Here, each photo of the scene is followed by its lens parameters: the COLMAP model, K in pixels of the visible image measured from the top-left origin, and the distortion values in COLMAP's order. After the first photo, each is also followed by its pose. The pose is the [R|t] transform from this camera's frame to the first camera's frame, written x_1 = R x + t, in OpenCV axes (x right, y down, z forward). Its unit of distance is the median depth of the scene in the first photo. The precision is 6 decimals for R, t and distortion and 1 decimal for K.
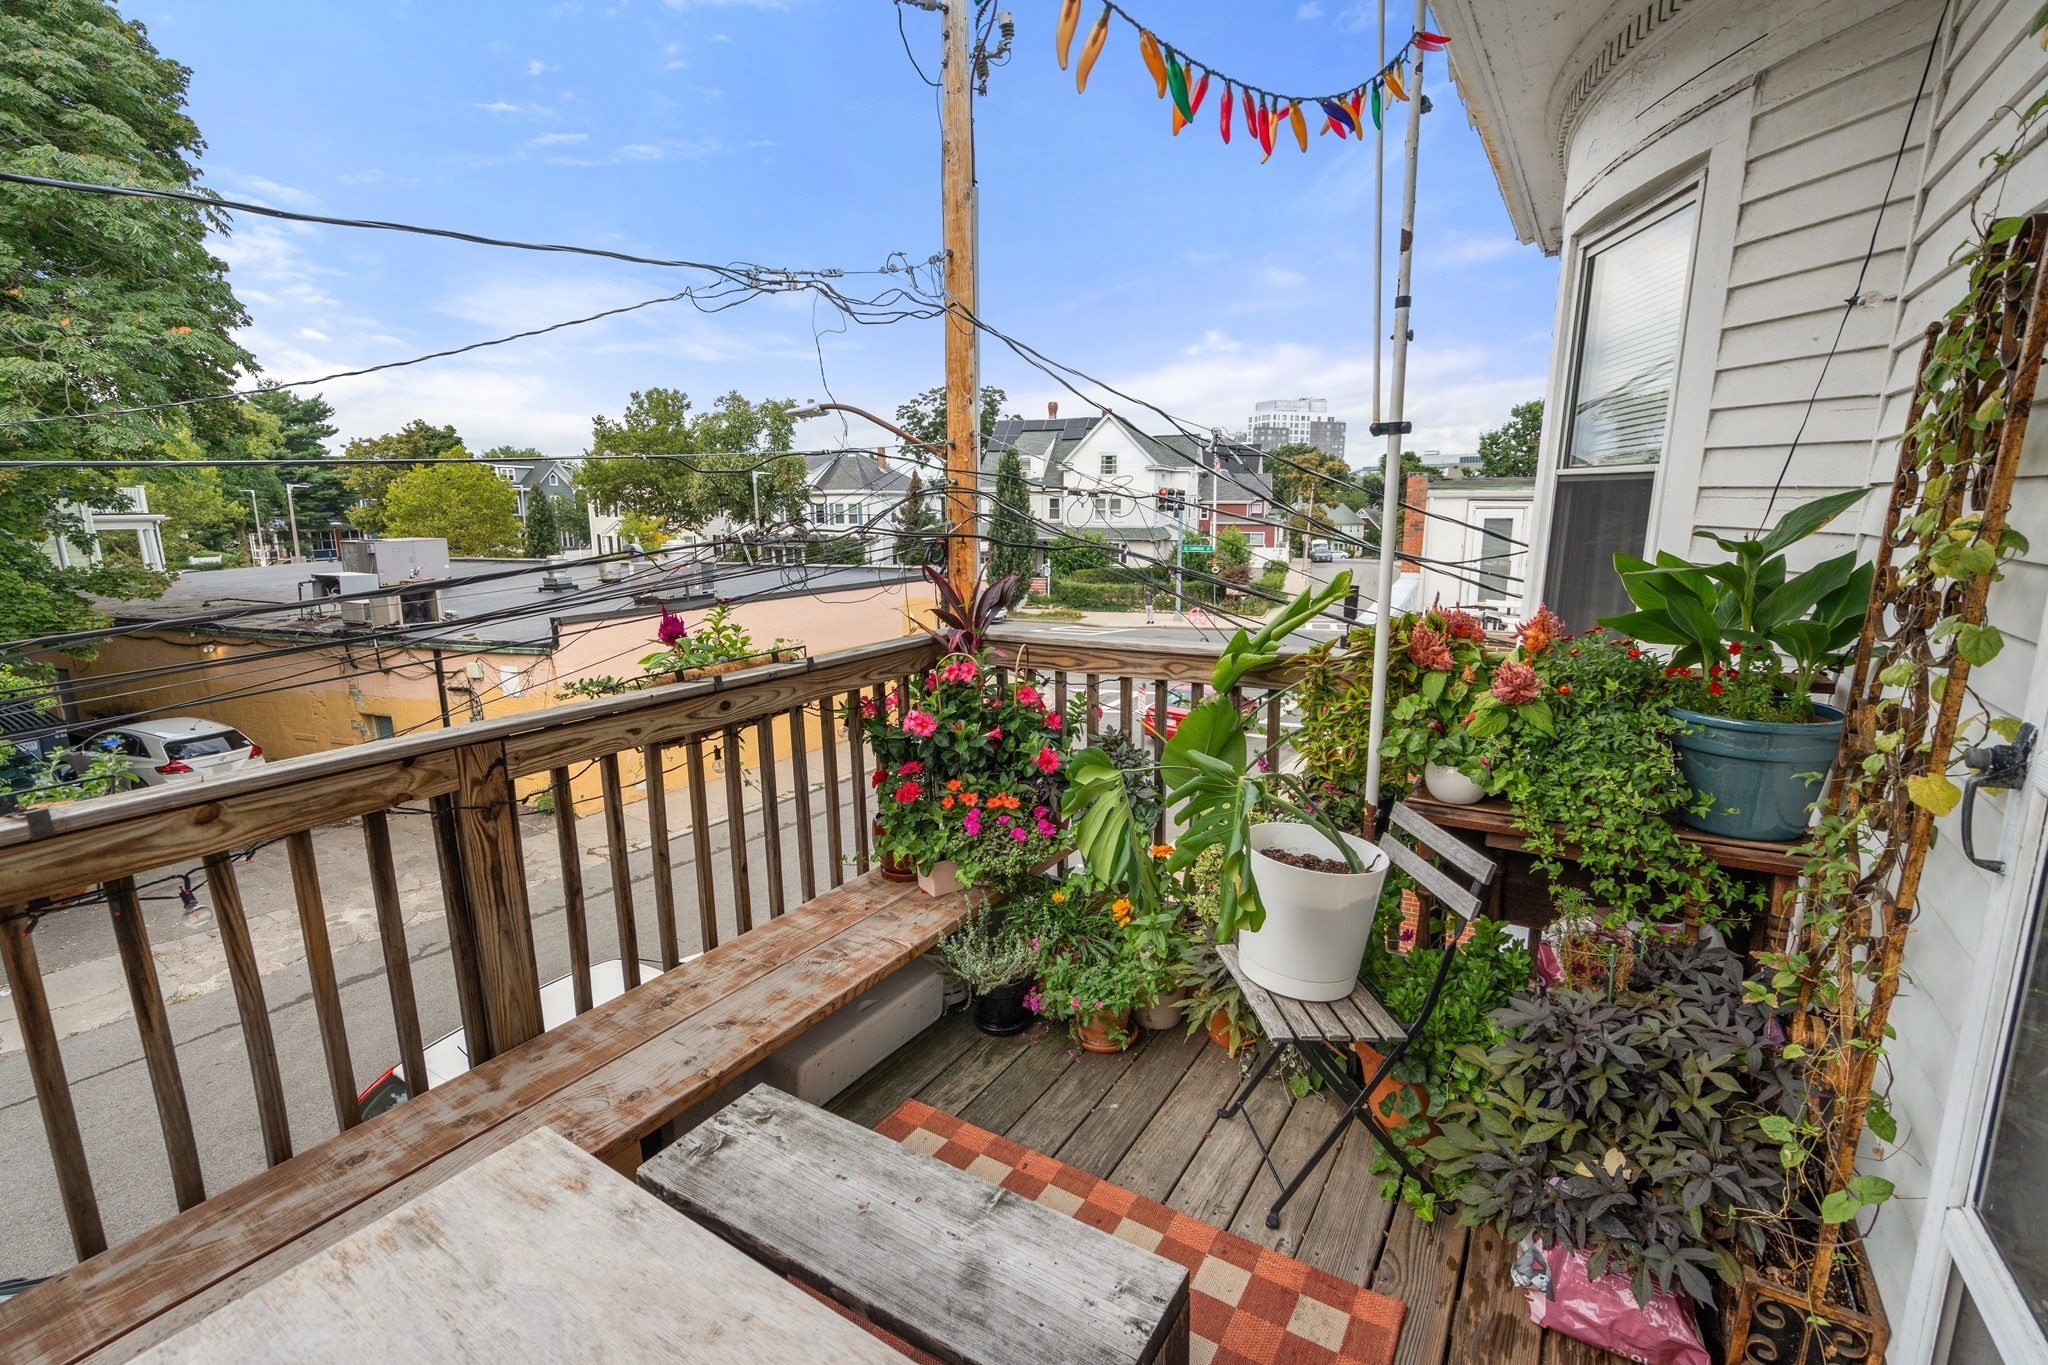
lens RADIAL K [[927.3, 0, 1043.2], [0, 927.3, 684.8], [0, 0, 1]] dist [-0.003212, 0.000644]
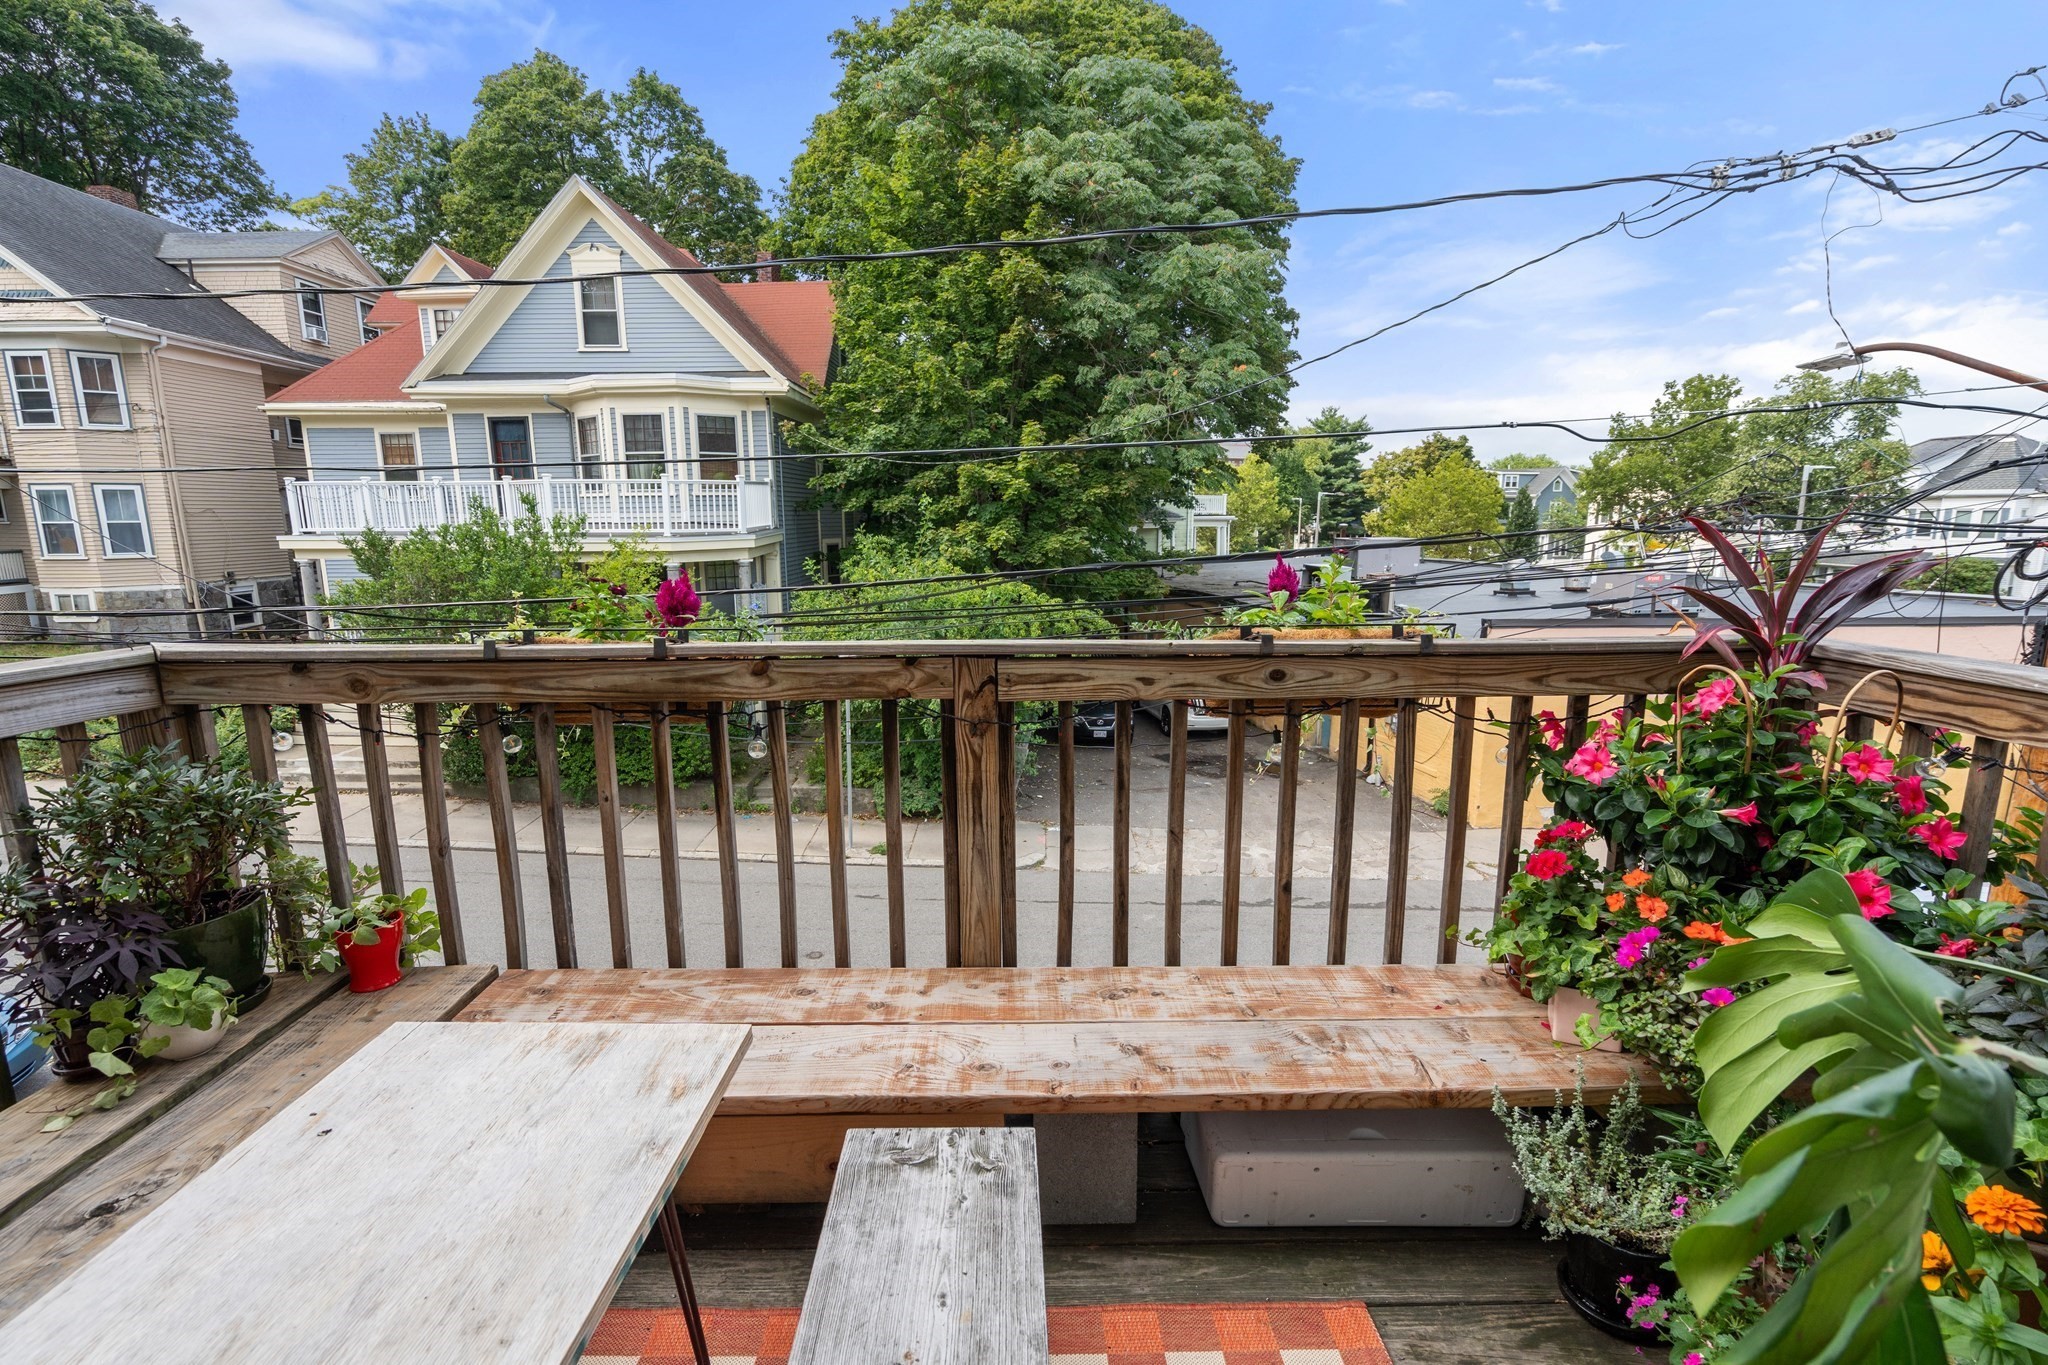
lens RADIAL K [[927.3, 0, 1016.7], [0, 927.3, 683.7], [0, 0, 1]] dist [-0.003212, 0.000644]
pose [[0.520444, 0.150290, -0.840566, 0.051834], [-0.162850, 0.983791, 0.075068, 0.001599], [0.838223, 0.097817, 0.536483, 0.097837]]
